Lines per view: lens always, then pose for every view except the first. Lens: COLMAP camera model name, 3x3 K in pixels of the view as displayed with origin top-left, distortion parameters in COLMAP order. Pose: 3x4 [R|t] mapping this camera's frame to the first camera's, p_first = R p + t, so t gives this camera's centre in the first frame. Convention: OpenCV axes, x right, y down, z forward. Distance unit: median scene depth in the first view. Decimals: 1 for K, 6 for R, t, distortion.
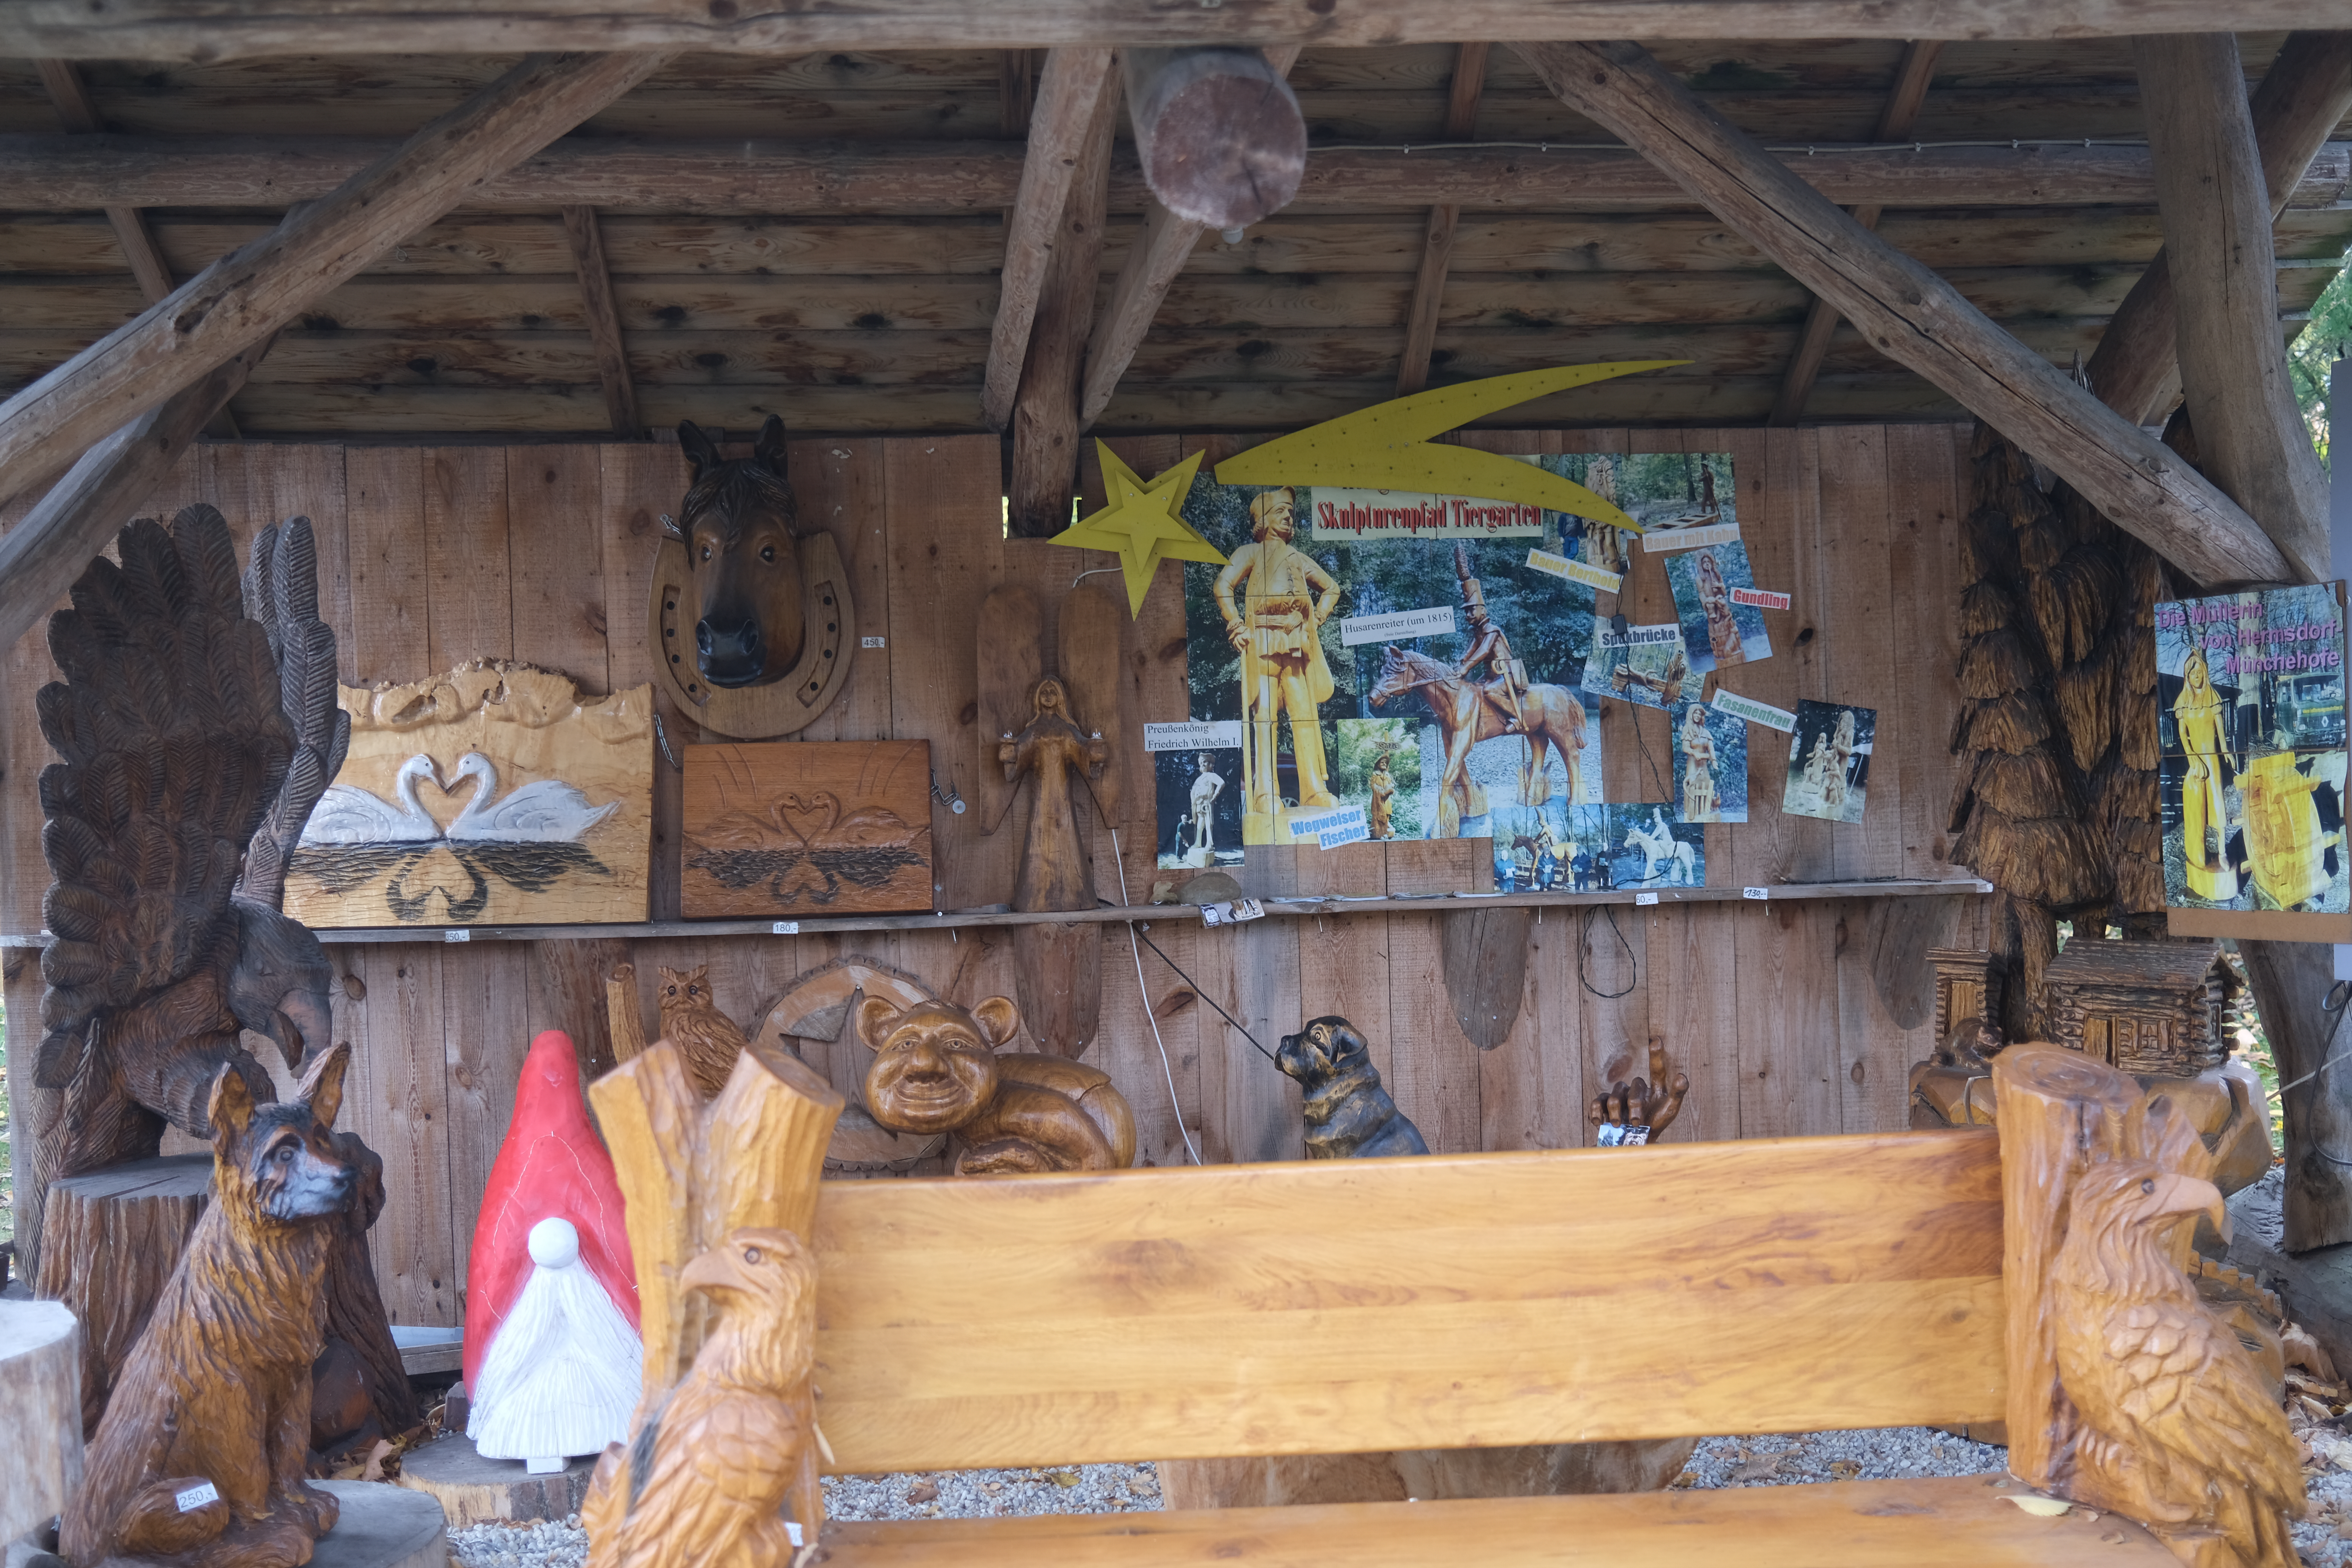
lens RADIAL K [[2397.0, 0, 1176.5], [0, 2397.0, 783.2], [0, 0, 1]] dist [-0.001415, 0.000000]
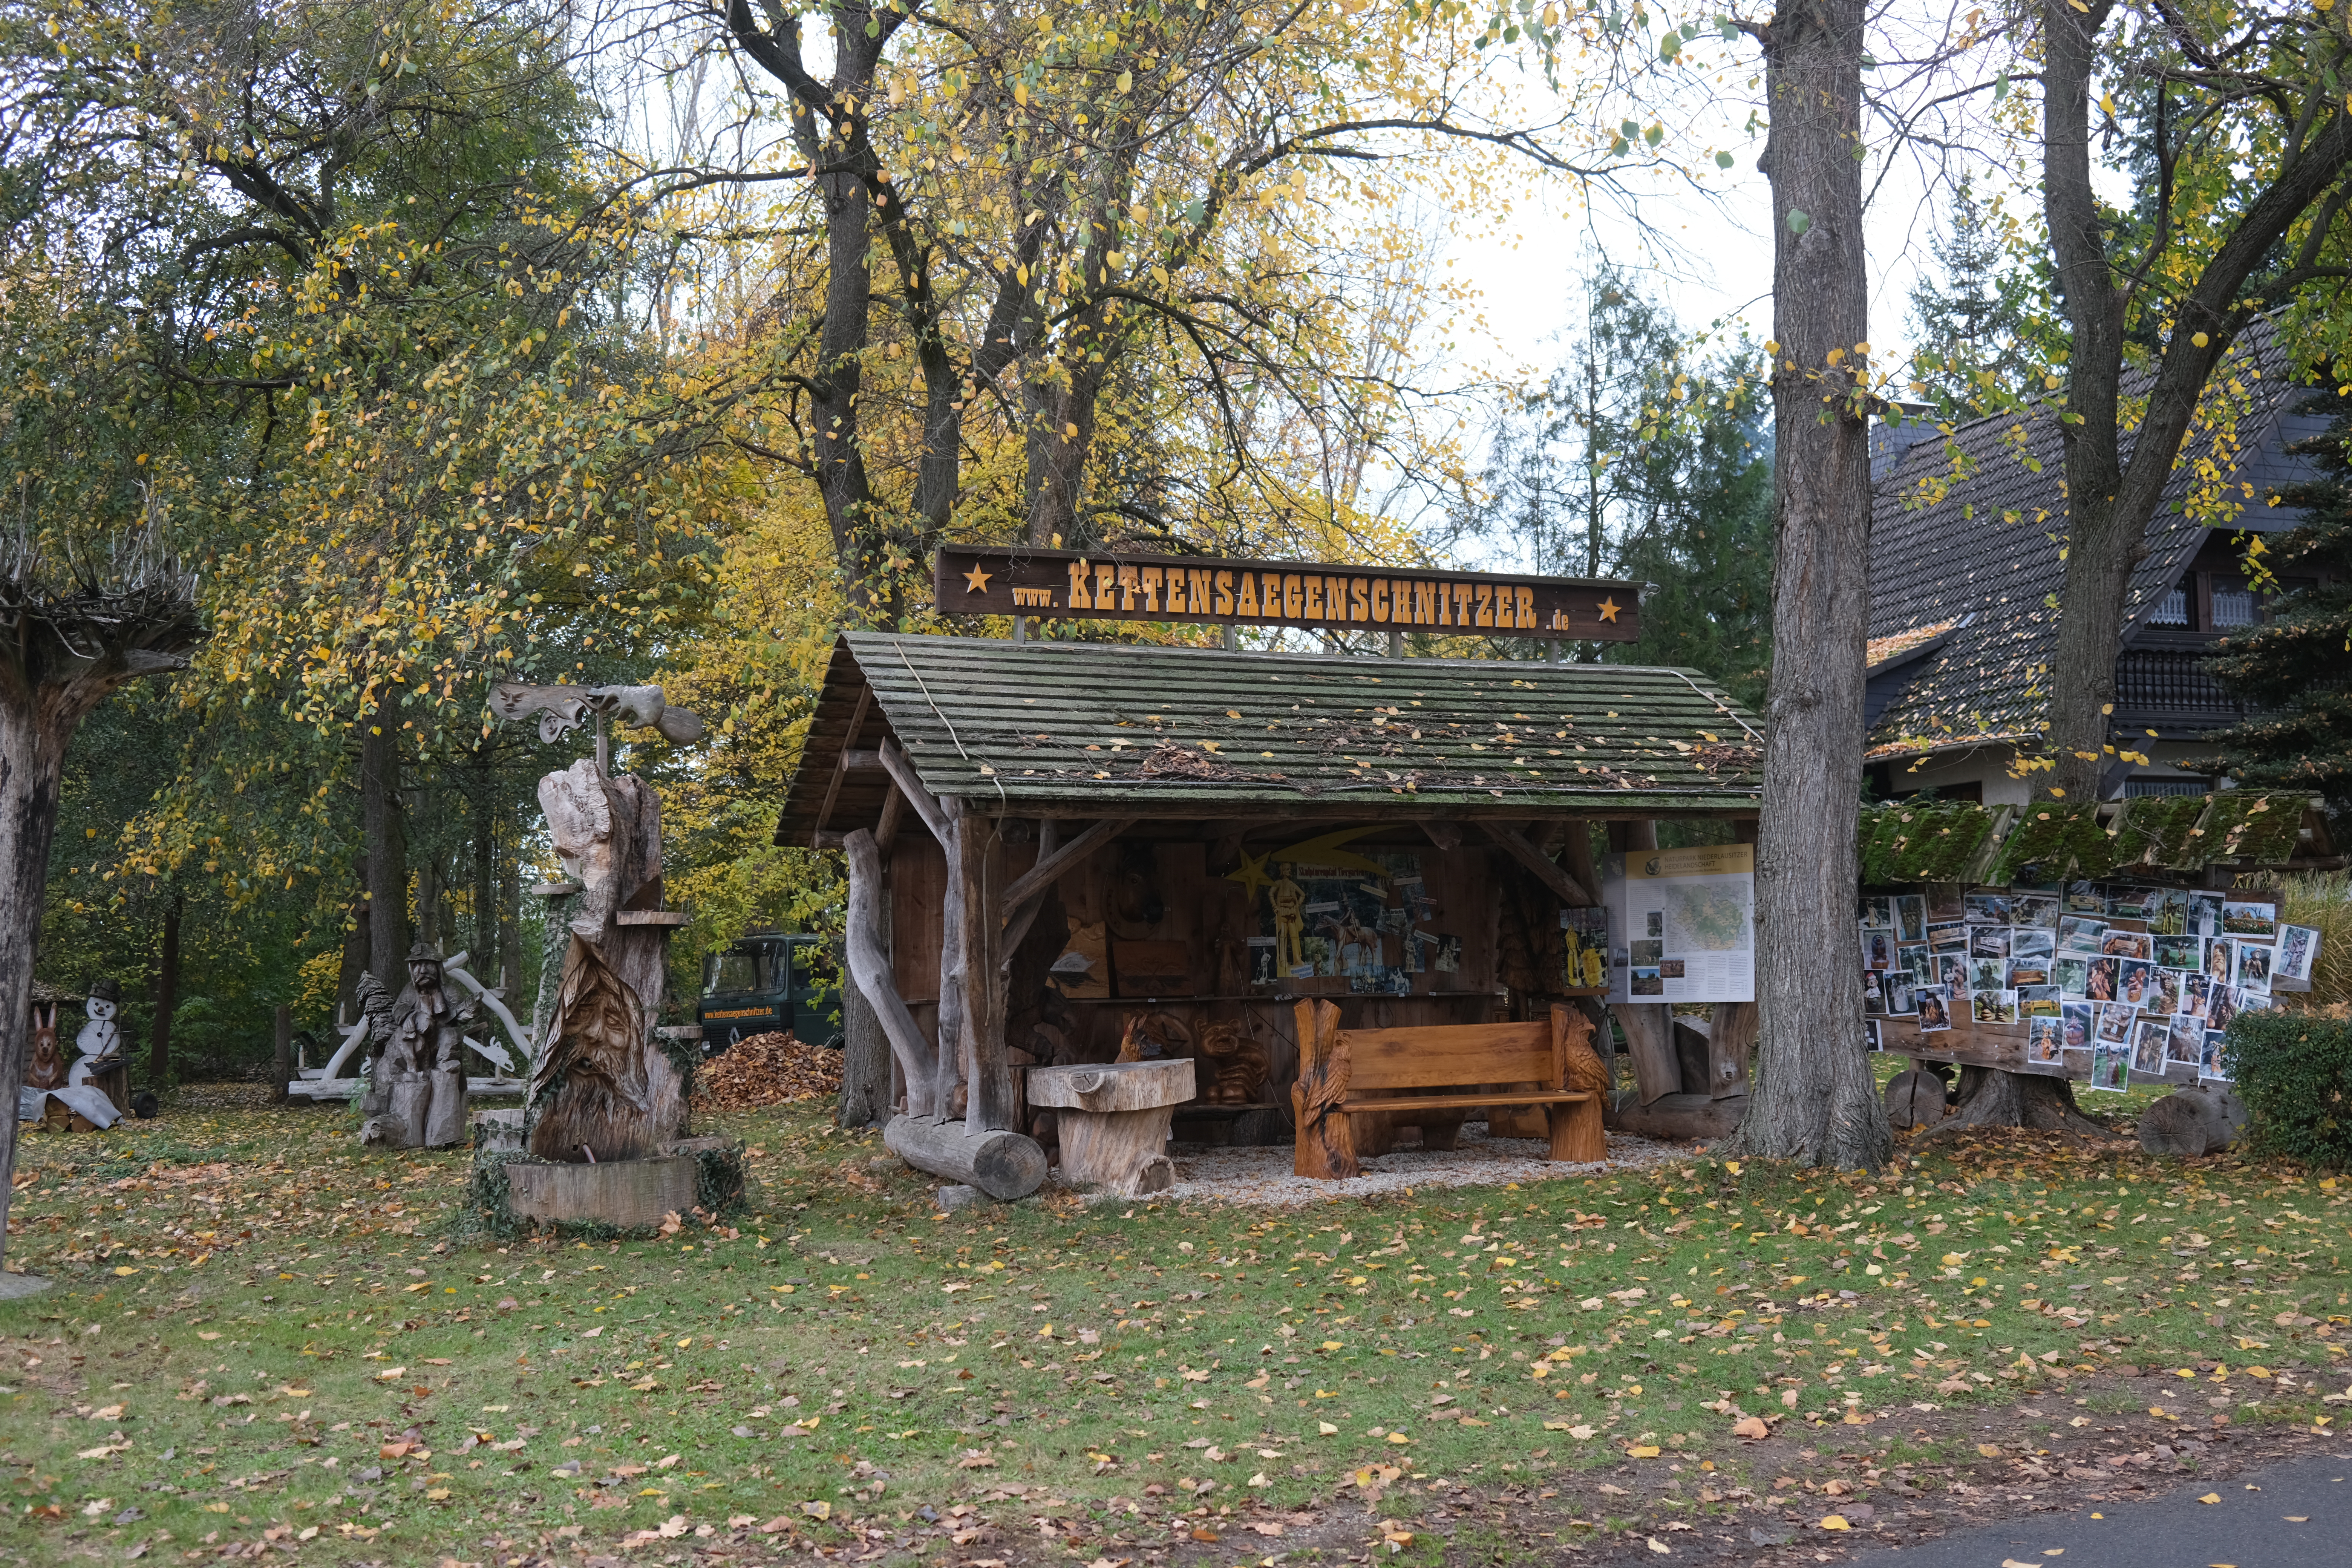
lens RADIAL K [[2397.0, 0, 1175.2], [0, 2397.0, 784.4], [0, 0, 1]] dist [-0.001415, 0.000000]
pose [[0.950269, 0.038594, 0.309028, -1.057532], [-0.008794, 0.995221, -0.097250, 0.080009], [-0.311305, 0.089696, 0.946068, -1.897443]]
